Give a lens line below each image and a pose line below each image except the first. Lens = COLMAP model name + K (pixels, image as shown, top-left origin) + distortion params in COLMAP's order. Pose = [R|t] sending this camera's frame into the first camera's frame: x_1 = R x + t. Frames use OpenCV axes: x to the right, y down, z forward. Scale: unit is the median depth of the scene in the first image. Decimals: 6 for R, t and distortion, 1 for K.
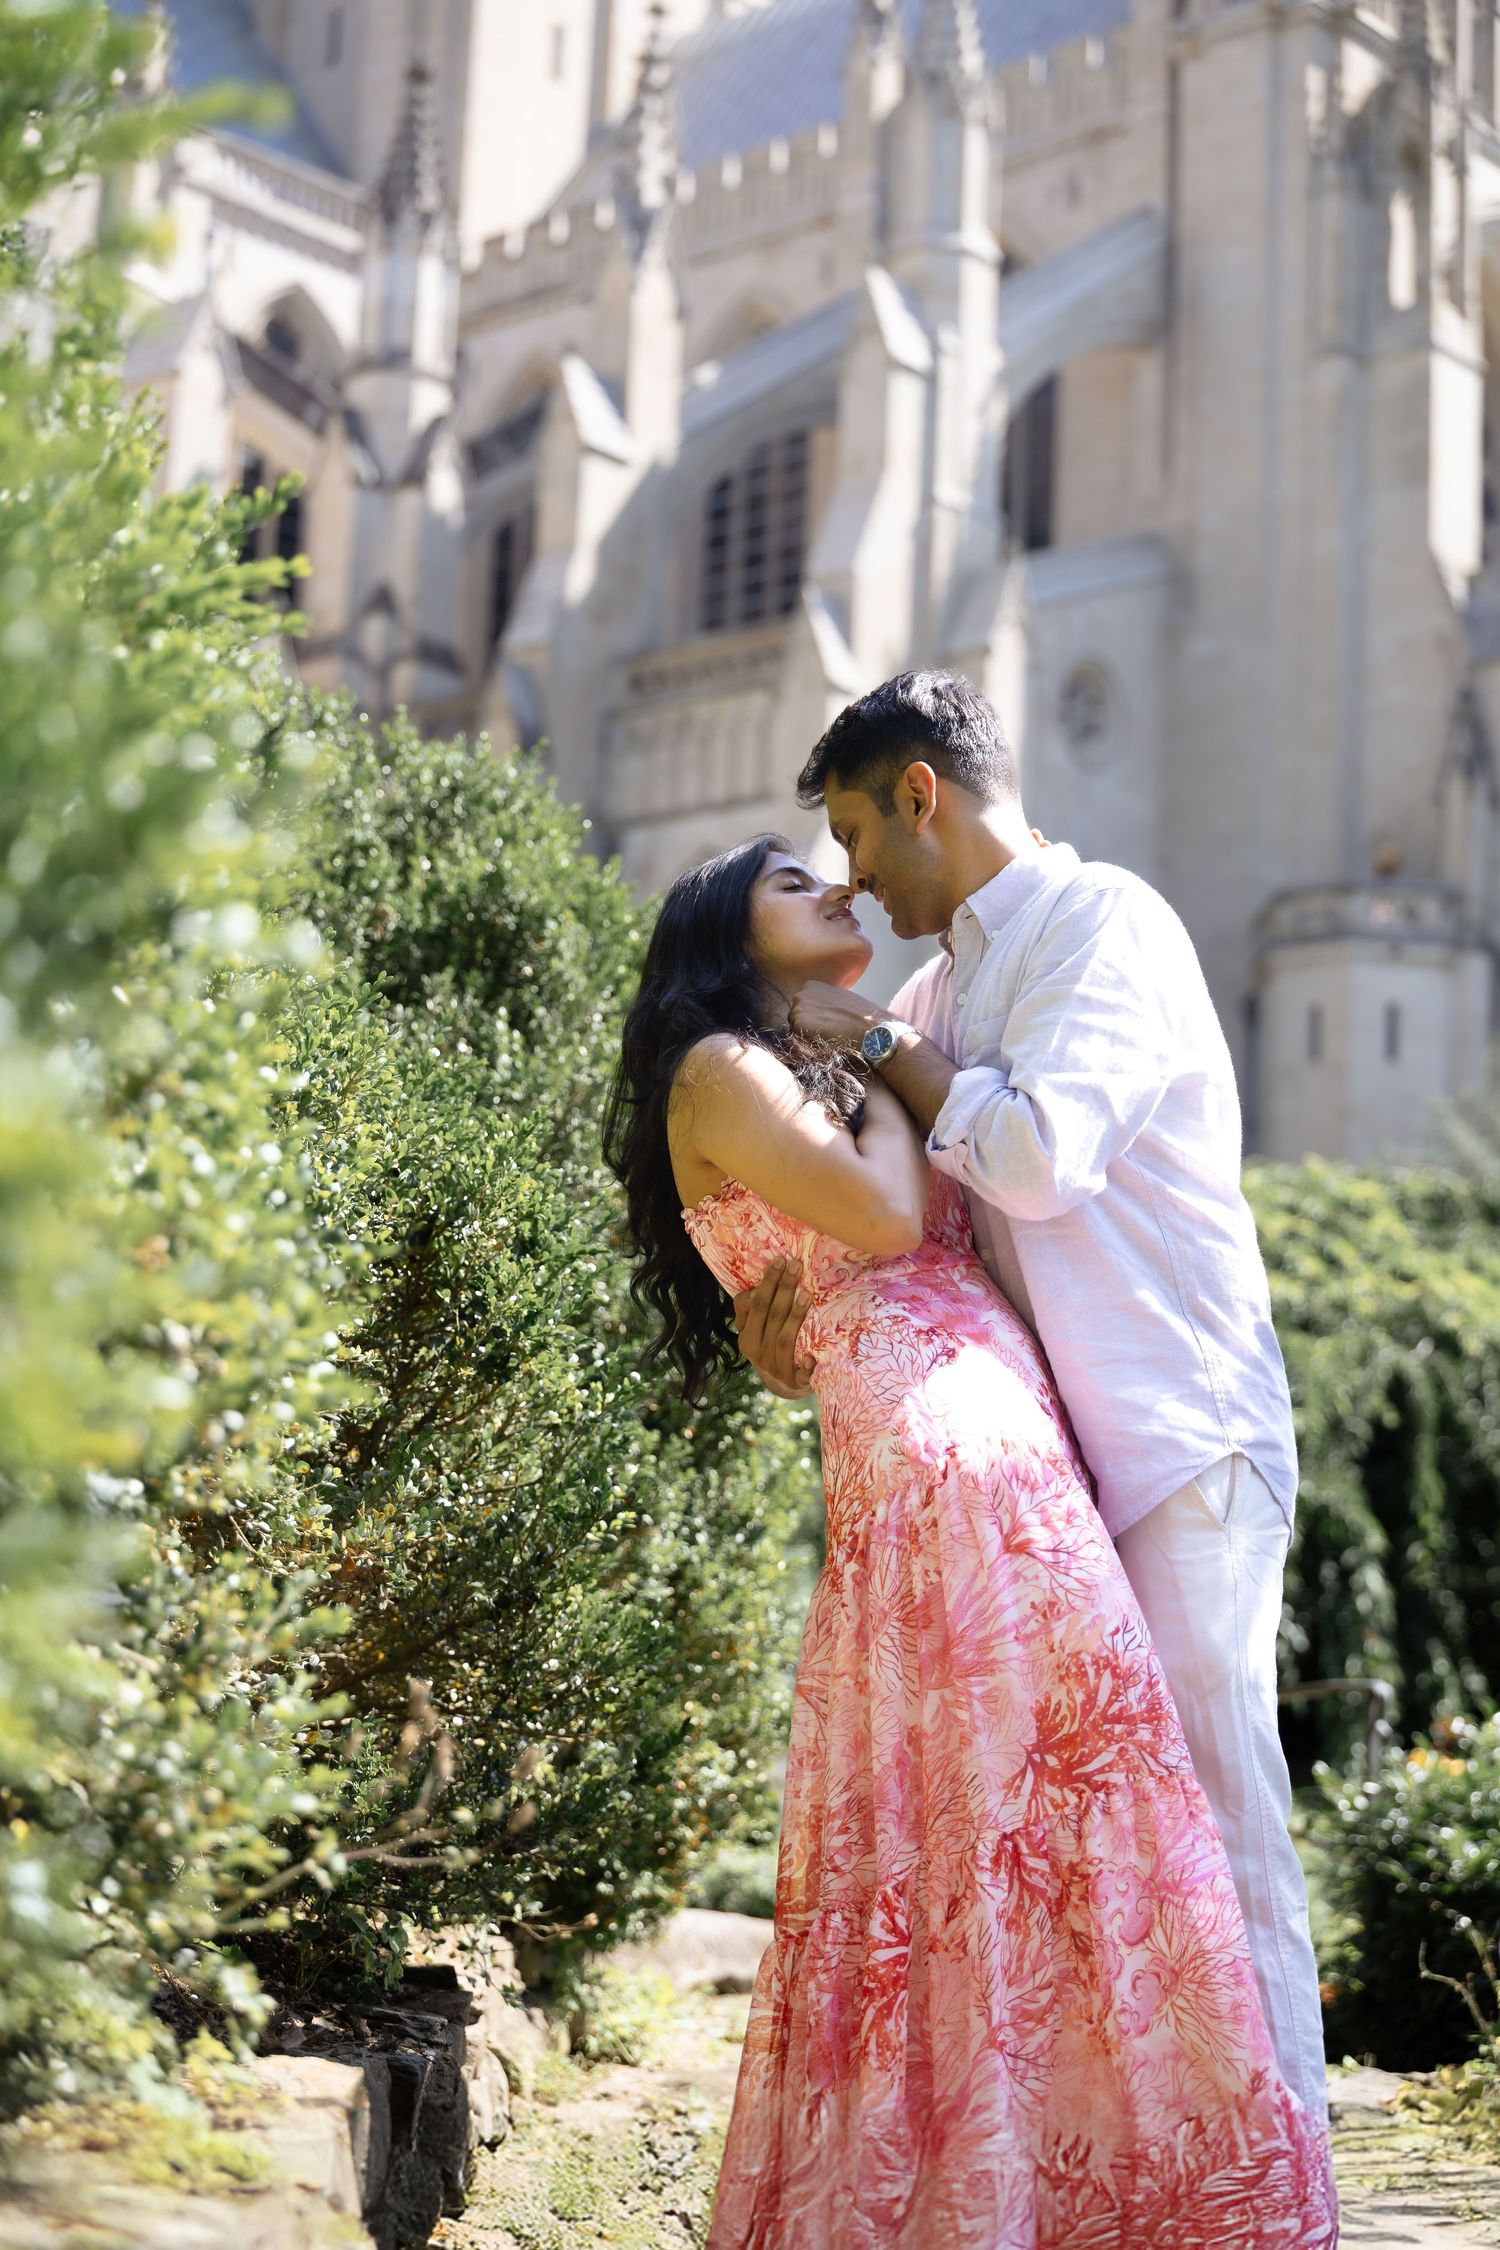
lens RADIAL K [[3889.2, 0, 744.7], [0, 3889.2, 1122.4], [0, 0, 1]] dist [-0.042459, 0.000000]
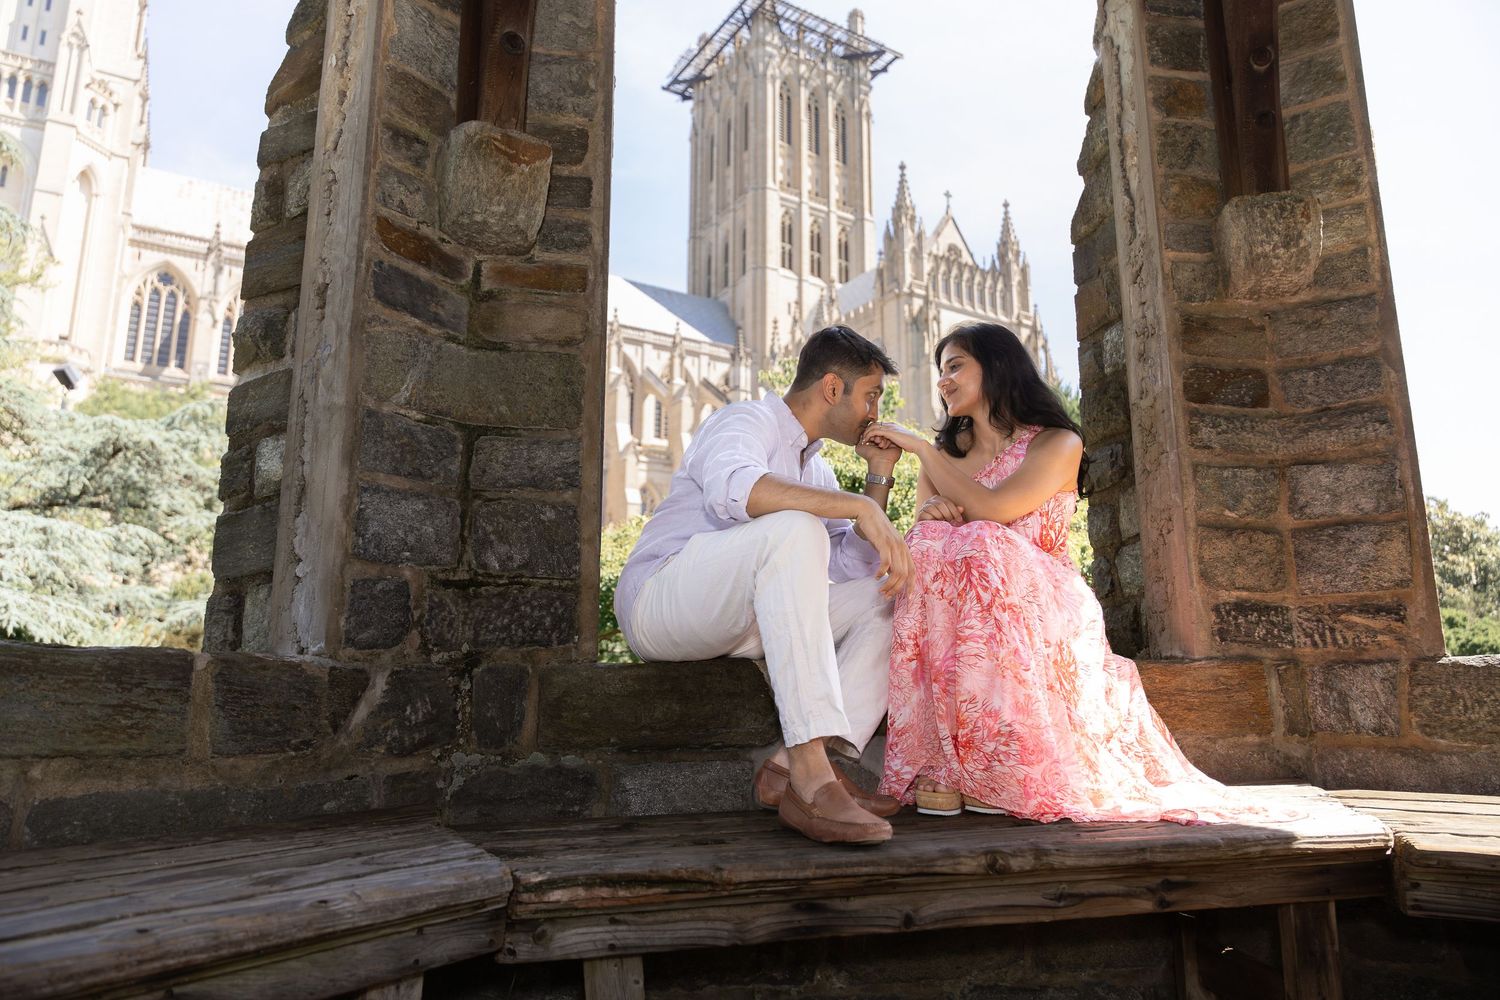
lens RADIAL K [[993.0, 0, 750.6], [0, 993.0, 508.4], [0, 0, 1]] dist [0.003707, -0.004678]
pose [[0.952693, -0.091740, -0.289759, 0.292607], [0.089388, 0.995768, -0.021371, -0.019408], [0.290493, -0.005541, 0.956861, -0.200322]]
